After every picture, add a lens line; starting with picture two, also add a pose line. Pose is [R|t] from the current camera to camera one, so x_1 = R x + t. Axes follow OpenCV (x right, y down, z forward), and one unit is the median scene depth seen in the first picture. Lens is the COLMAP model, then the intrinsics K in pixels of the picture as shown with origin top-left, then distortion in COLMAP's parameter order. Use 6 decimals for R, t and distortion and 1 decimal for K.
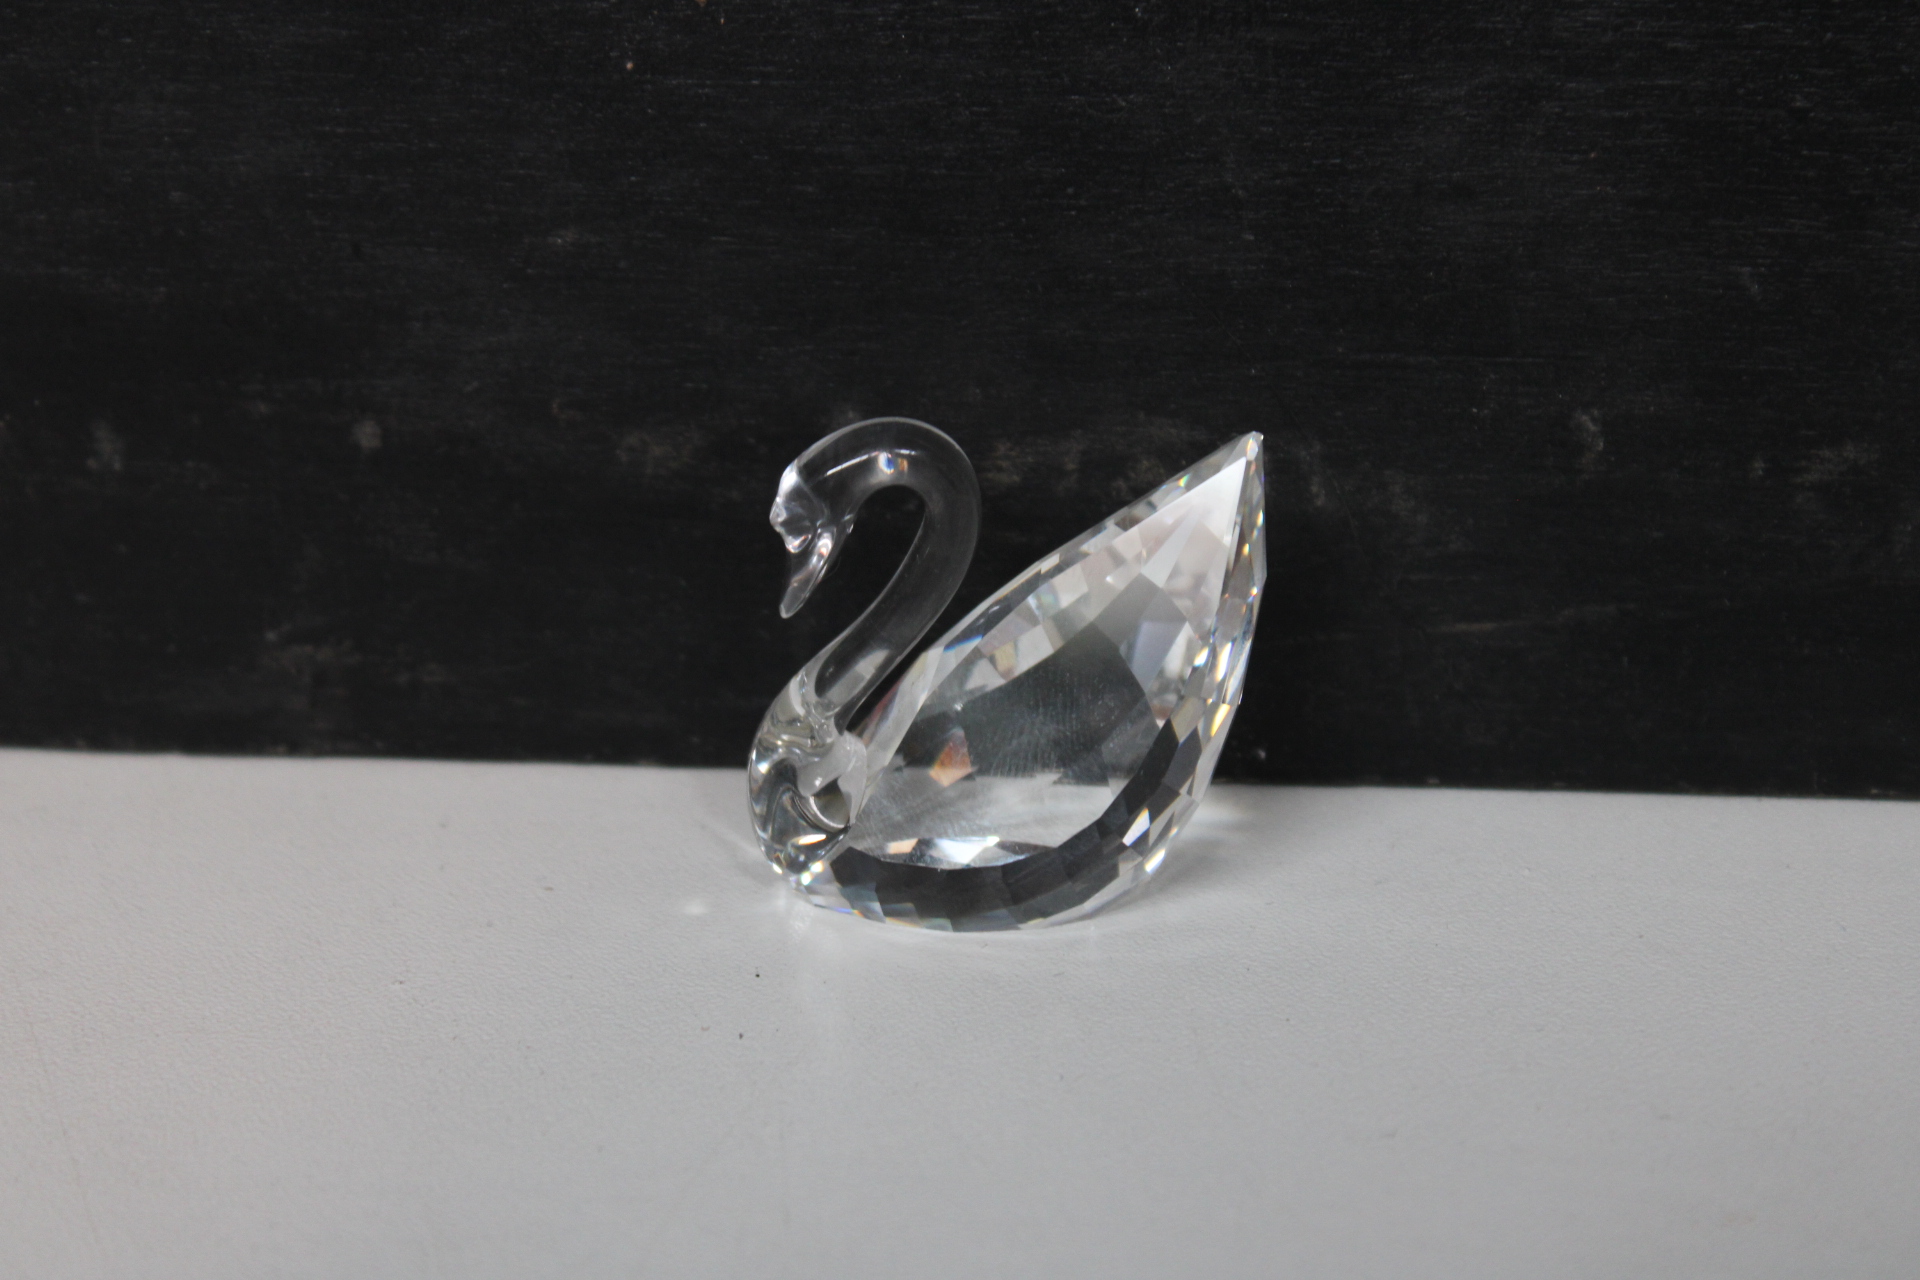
lens RADIAL K [[4530.2, 0, 952.1], [0, 4530.2, 639.1], [0, 0, 1]] dist [0.083605, 0.000000]
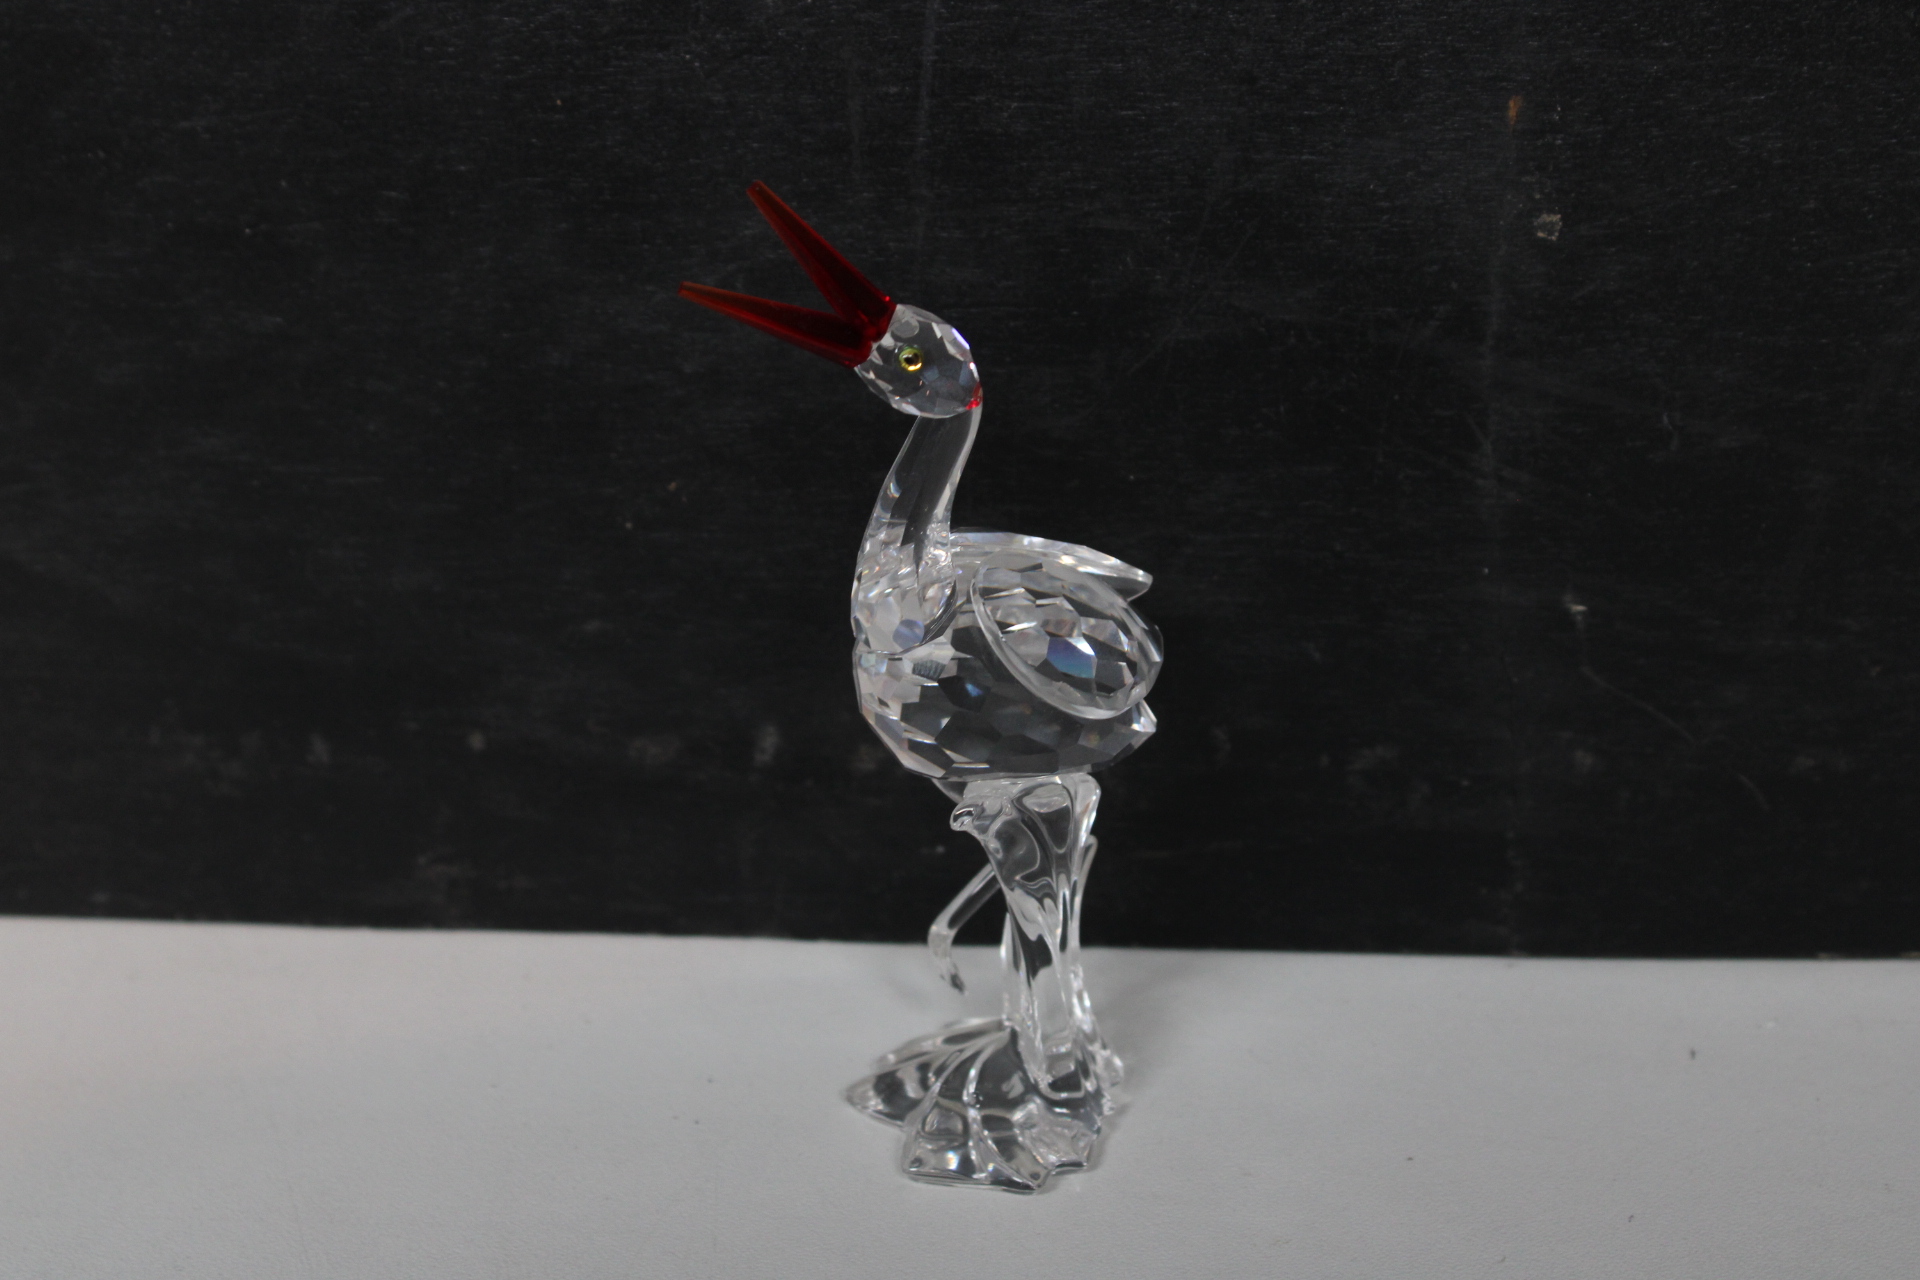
lens RADIAL K [[3362.4, 0, 954.2], [0, 3362.4, 639.3], [0, 0, 1]] dist [-0.001998, 0.000000]
pose [[0.999684, -0.007659, -0.023944, 0.073637], [0.008035, 0.999845, 0.015645, -0.101154], [0.023821, -0.015832, 0.999591, -0.209178]]
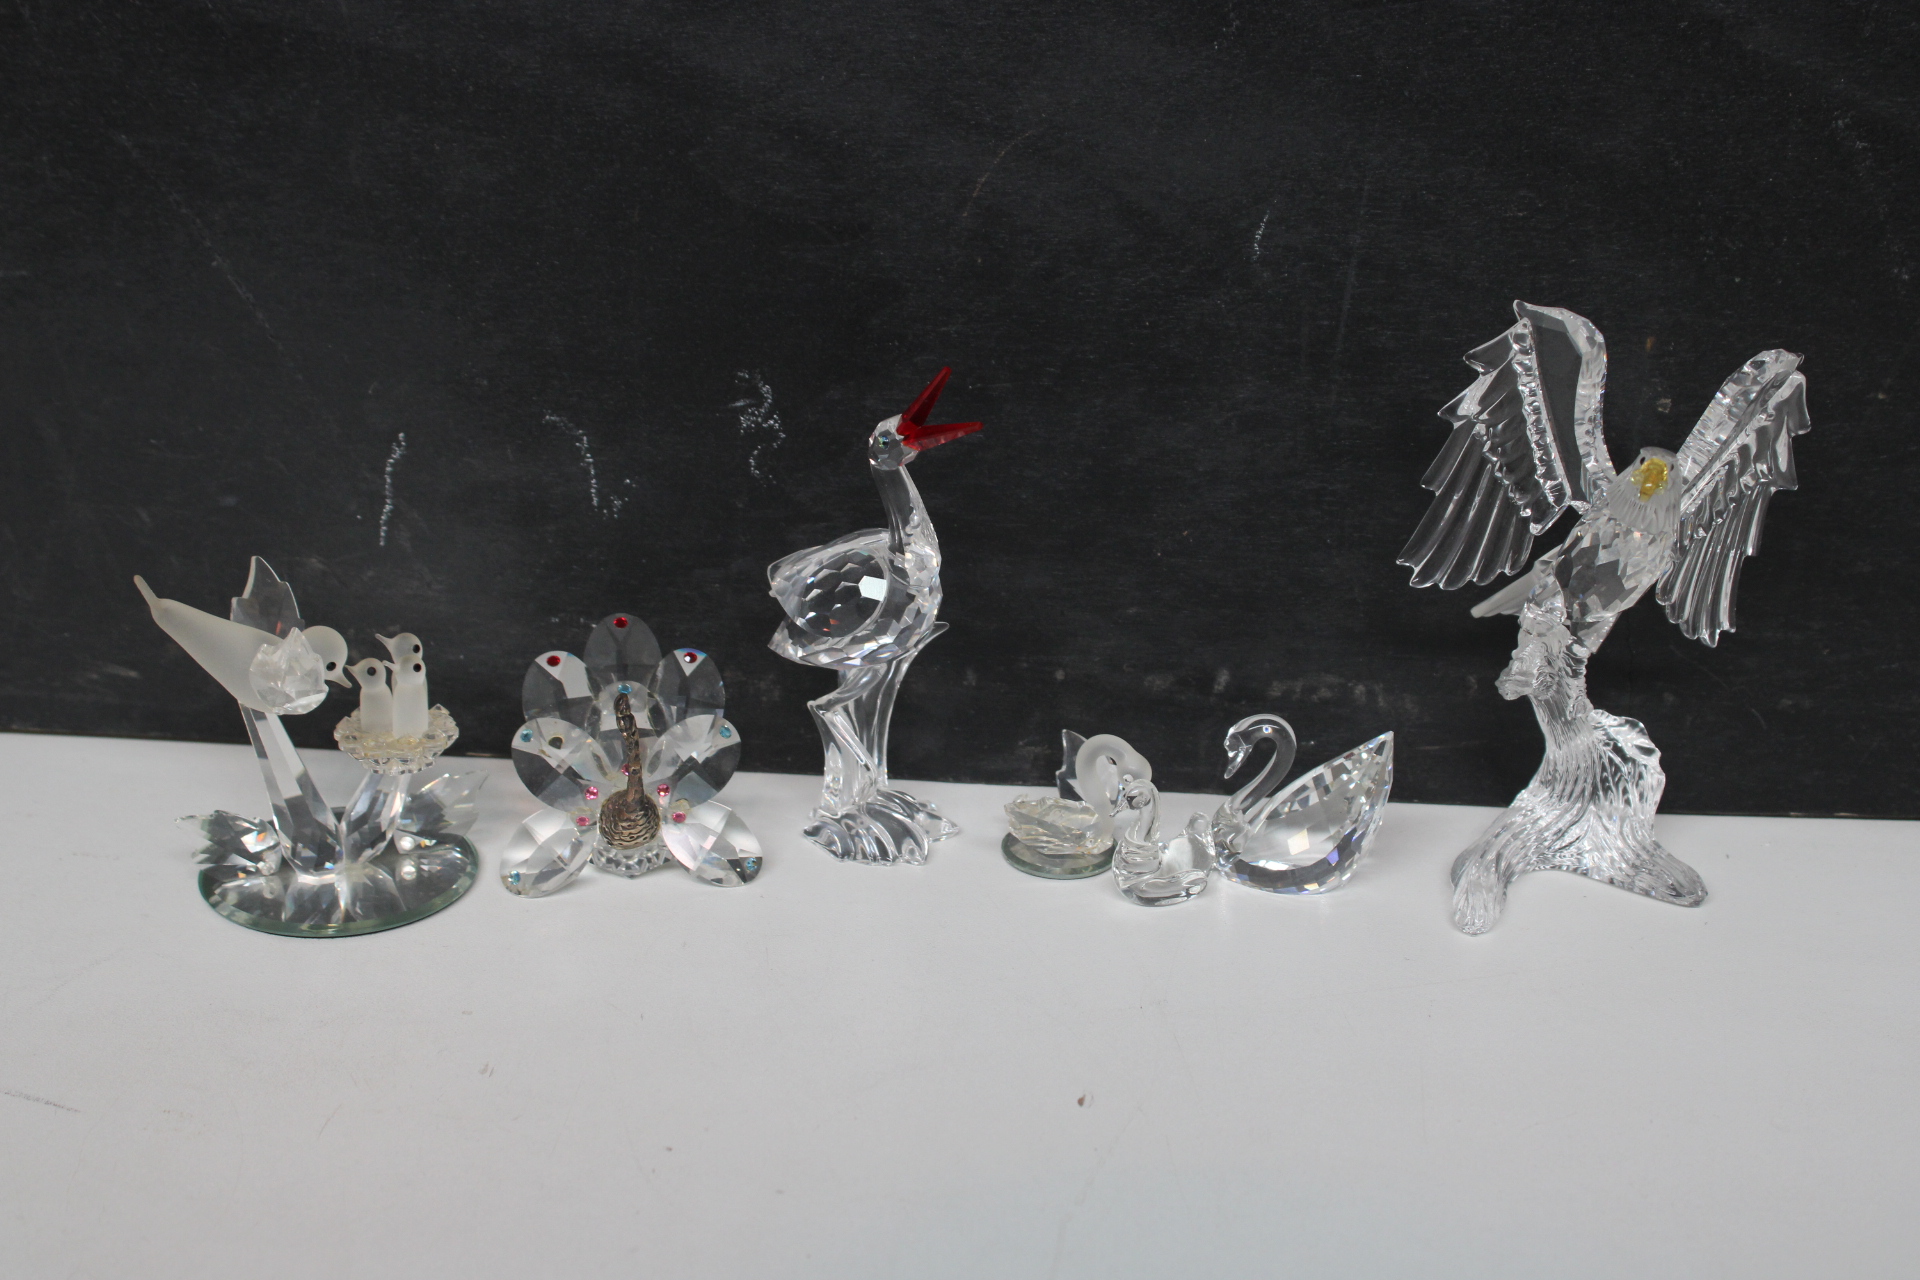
lens RADIAL K [[2905.9, 0, 972.3], [0, 2905.9, 642.6], [0, 0, 1]] dist [-0.028688, 0.000000]
pose [[0.999737, 0.021536, 0.007877, -0.205084], [-0.020944, 0.997411, -0.068799, 0.066894], [-0.009338, 0.068616, 0.997599, -0.910106]]
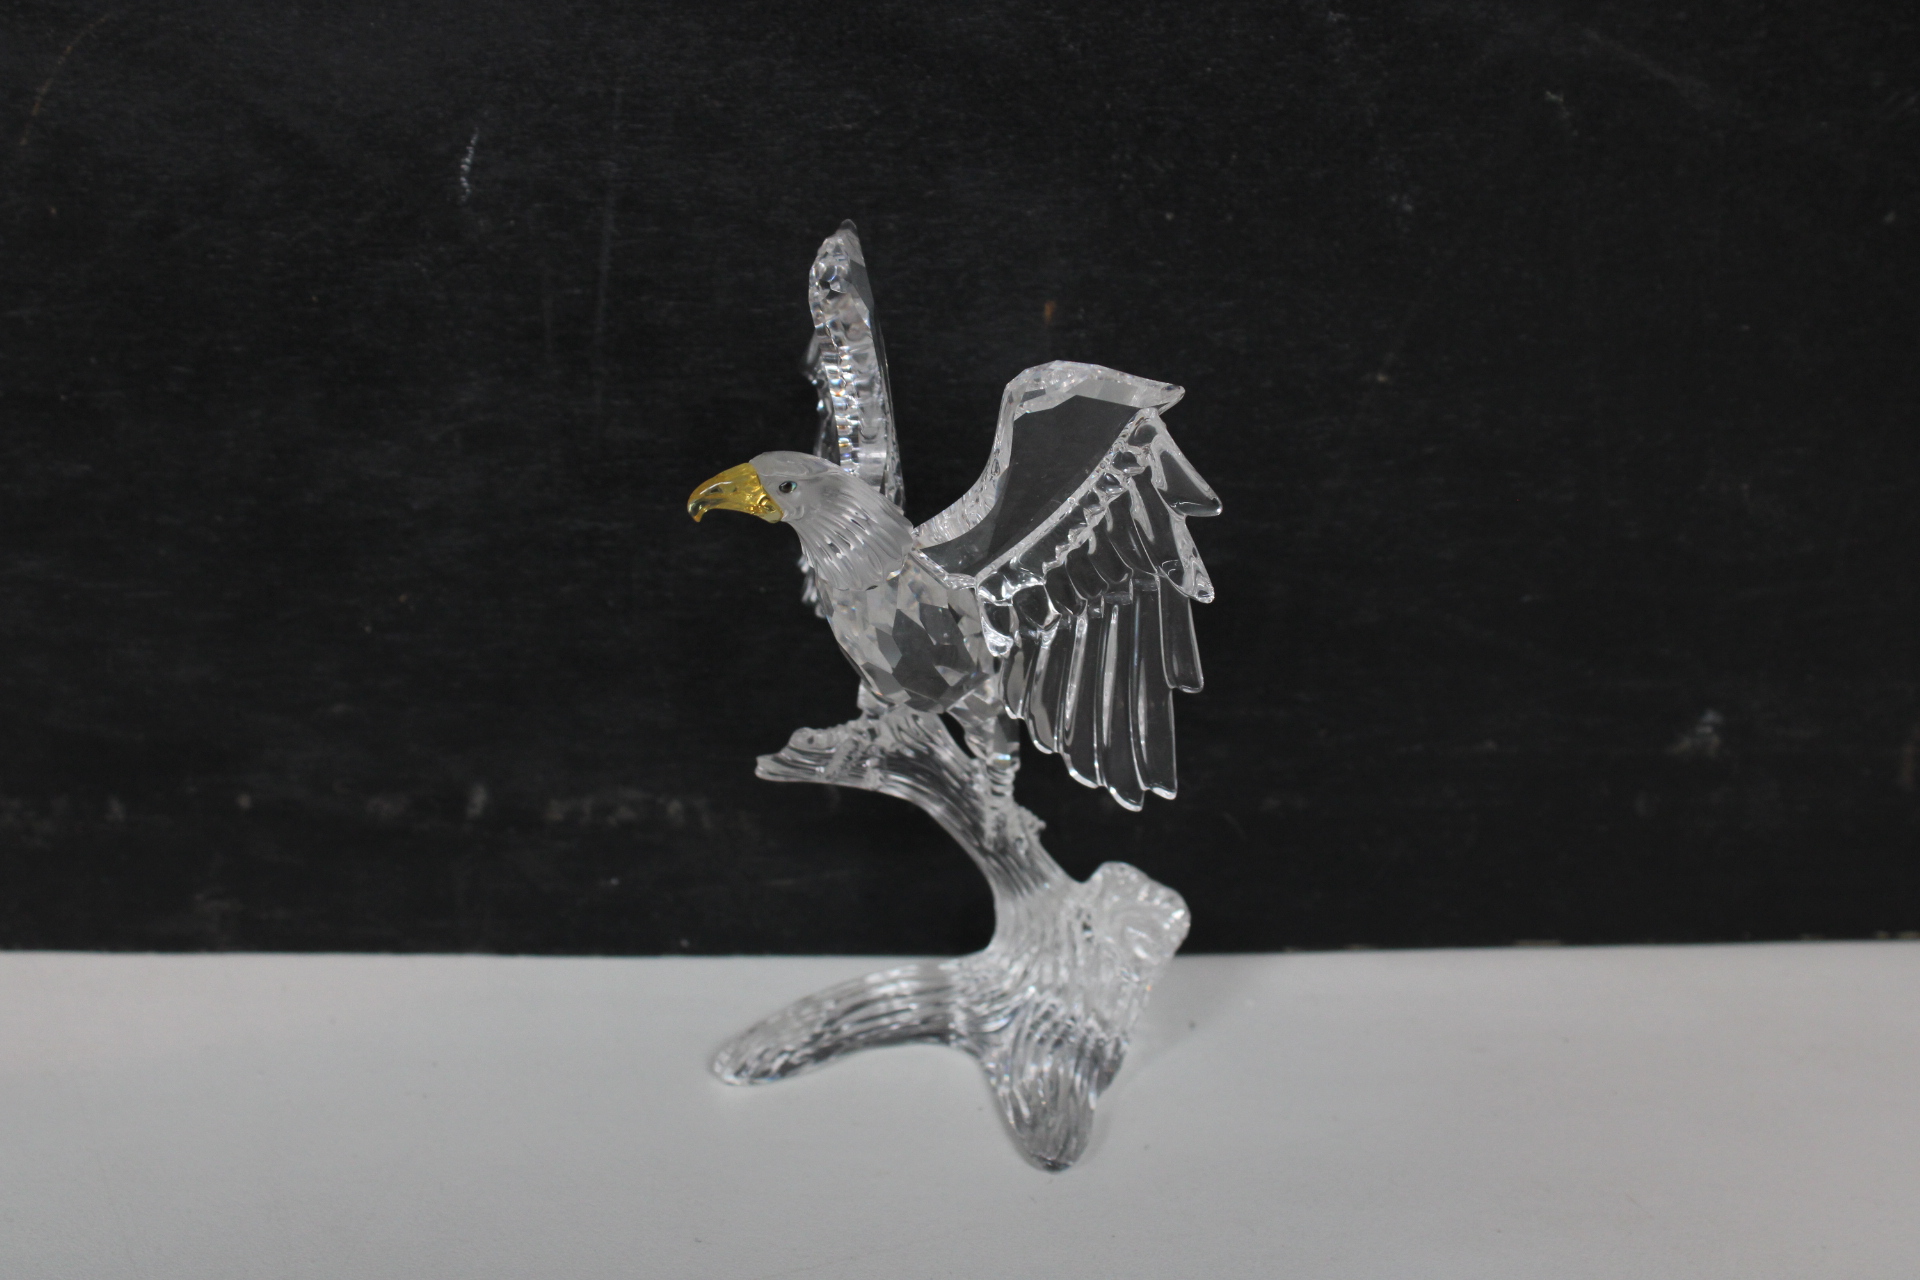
lens RADIAL K [[2792.6, 0, 974.5], [0, 2792.6, 630.5], [0, 0, 1]] dist [-0.028030, 0.000000]
pose [[0.993903, -0.014057, 0.109357, 0.064732], [0.016900, 0.999542, -0.025116, -0.086765], [-0.108953, 0.026811, 0.993685, -0.302624]]
